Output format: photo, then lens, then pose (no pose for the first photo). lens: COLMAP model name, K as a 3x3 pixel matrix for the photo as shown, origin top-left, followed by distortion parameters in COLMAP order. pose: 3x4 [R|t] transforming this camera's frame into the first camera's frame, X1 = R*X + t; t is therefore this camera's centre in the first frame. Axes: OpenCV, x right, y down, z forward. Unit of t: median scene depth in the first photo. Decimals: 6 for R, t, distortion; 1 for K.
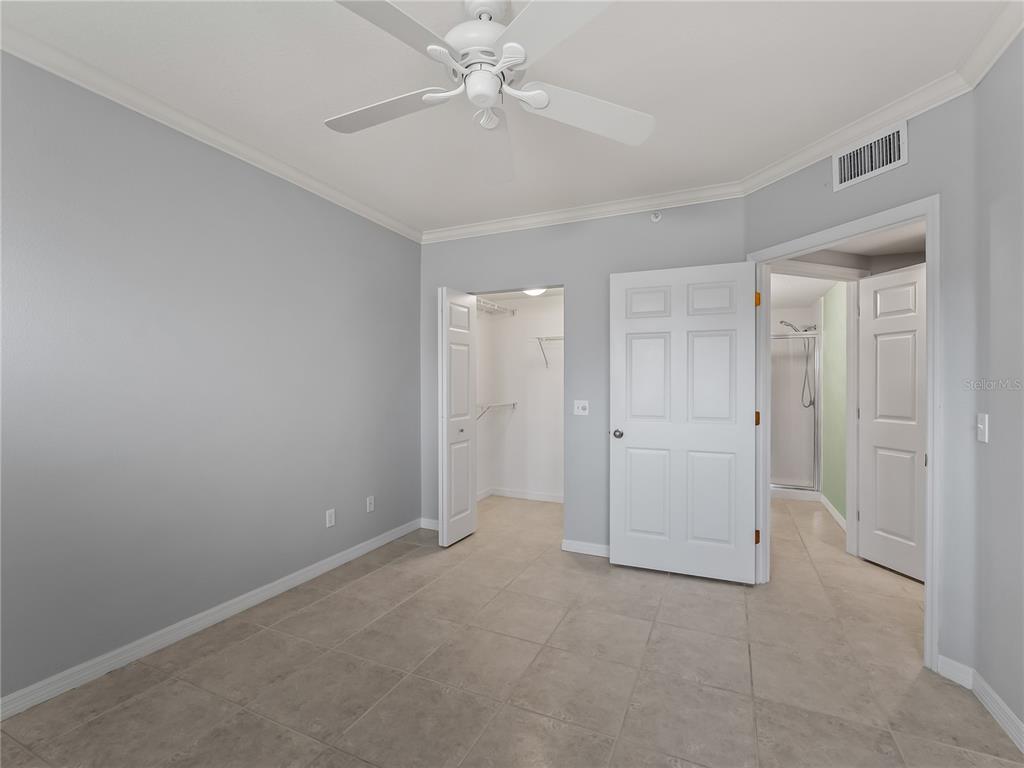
lens RADIAL K [[468.5, 0, 513.7], [0, 468.5, 380.4], [0, 0, 1]] dist [-0.000726, -0.002752]
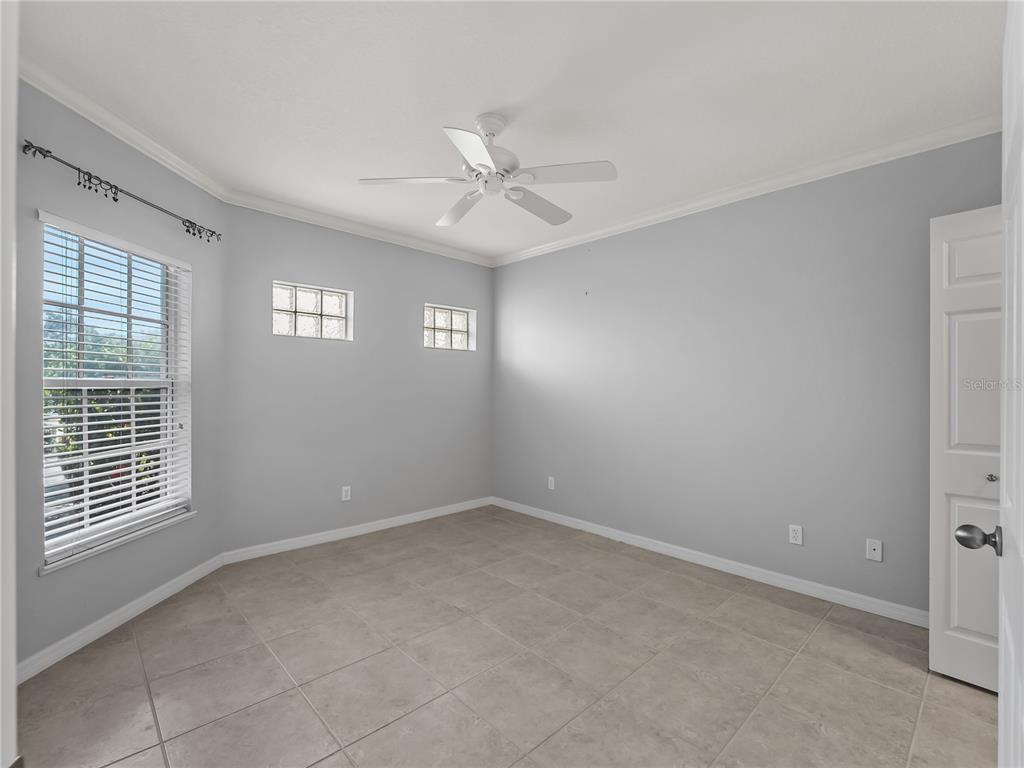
lens RADIAL K [[468.5, 0, 513.6], [0, 468.5, 387.9], [0, 0, 1]] dist [-0.000726, -0.002752]
pose [[-0.377637, -0.003991, -0.925945, 0.656780], [-0.002011, 0.999992, -0.003490, 0.016193], [0.925951, 0.000544, -0.377642, 0.845903]]
